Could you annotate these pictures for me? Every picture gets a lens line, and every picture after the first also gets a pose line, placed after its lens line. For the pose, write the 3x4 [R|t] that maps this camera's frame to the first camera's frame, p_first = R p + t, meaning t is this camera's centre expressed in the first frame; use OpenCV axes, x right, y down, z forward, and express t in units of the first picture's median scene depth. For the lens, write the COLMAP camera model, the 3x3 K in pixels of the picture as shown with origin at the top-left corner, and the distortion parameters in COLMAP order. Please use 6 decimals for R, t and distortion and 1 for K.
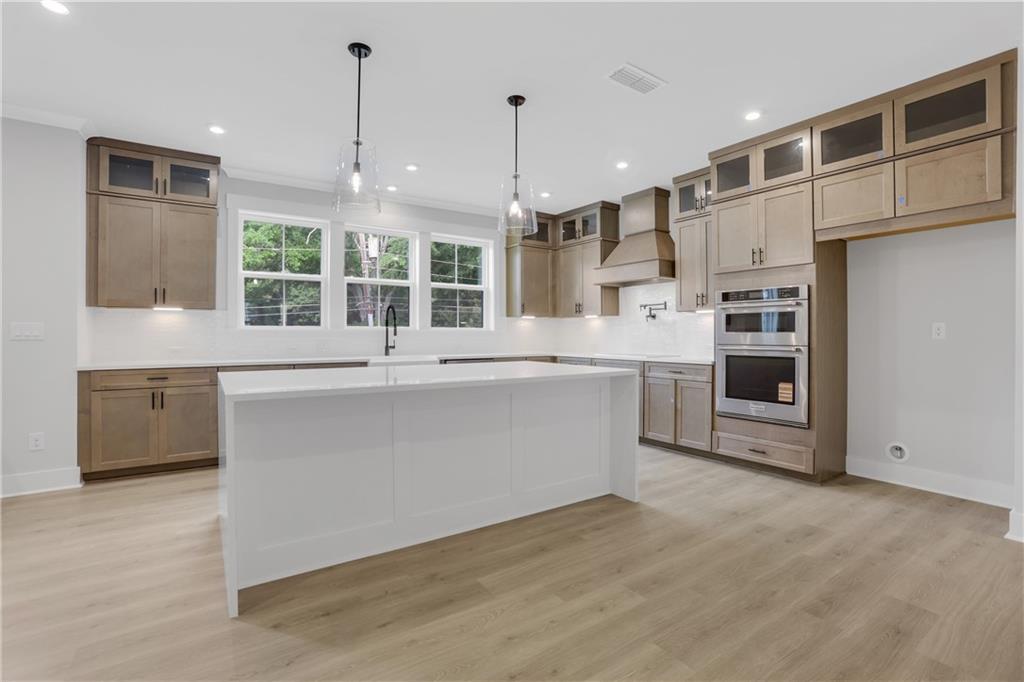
lens RADIAL K [[472.8, 0, 509.0], [0, 472.8, 332.2], [0, 0, 1]] dist [-0.071487, 0.029056]
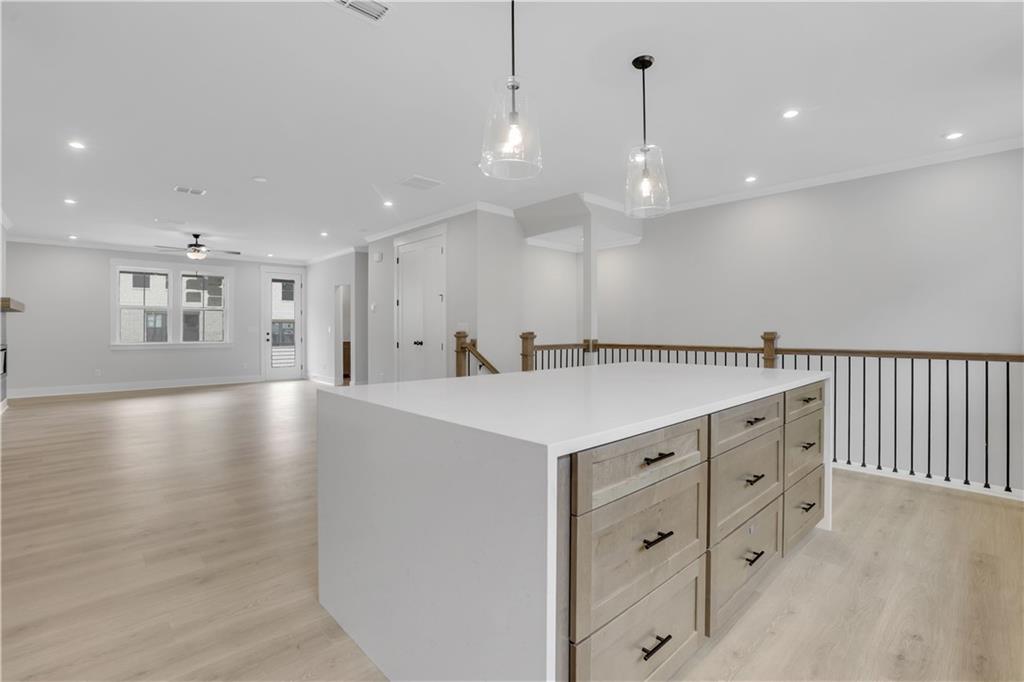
lens RADIAL K [[472.8, 0, 509.0], [0, 472.8, 332.2], [0, 0, 1]] dist [-0.071487, 0.029056]
pose [[-0.987436, 0.004915, -0.157943, 0.095981], [0.004475, 0.999985, 0.003141, 0.002238], [0.157956, 0.002395, -0.987443, 1.284304]]
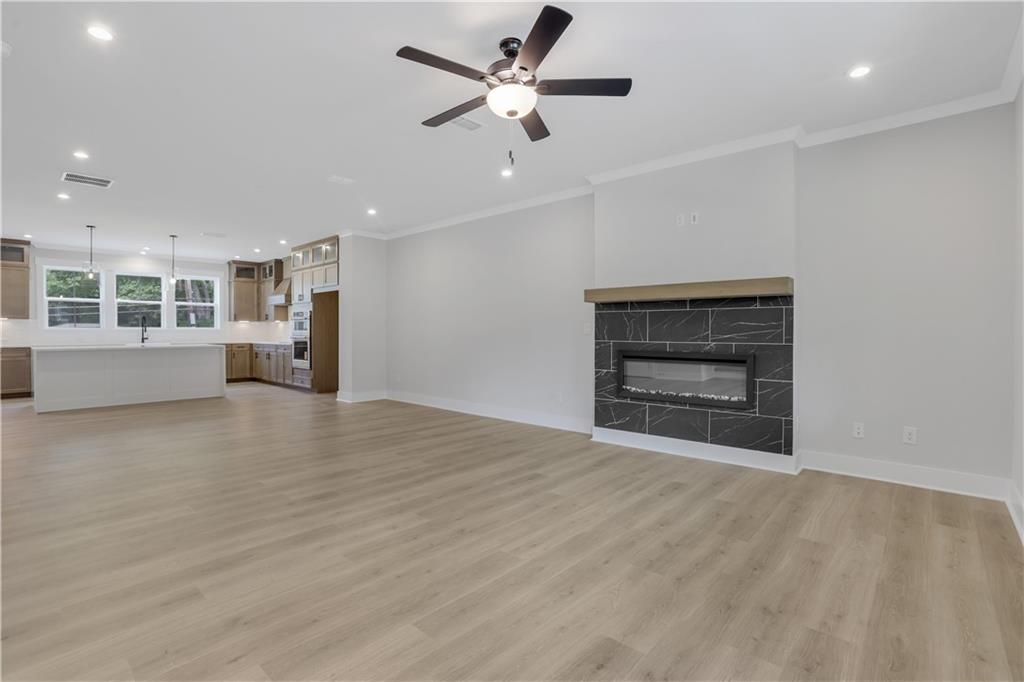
lens RADIAL K [[480.7, 0, 507.3], [0, 480.7, 334.5], [0, 0, 1]] dist [-0.078215, 0.037328]
pose [[0.972759, -0.001251, 0.231816, 0.910480], [-0.001340, 0.999938, 0.011021, -0.006577], [-0.231816, -0.011031, 0.972697, -1.414044]]
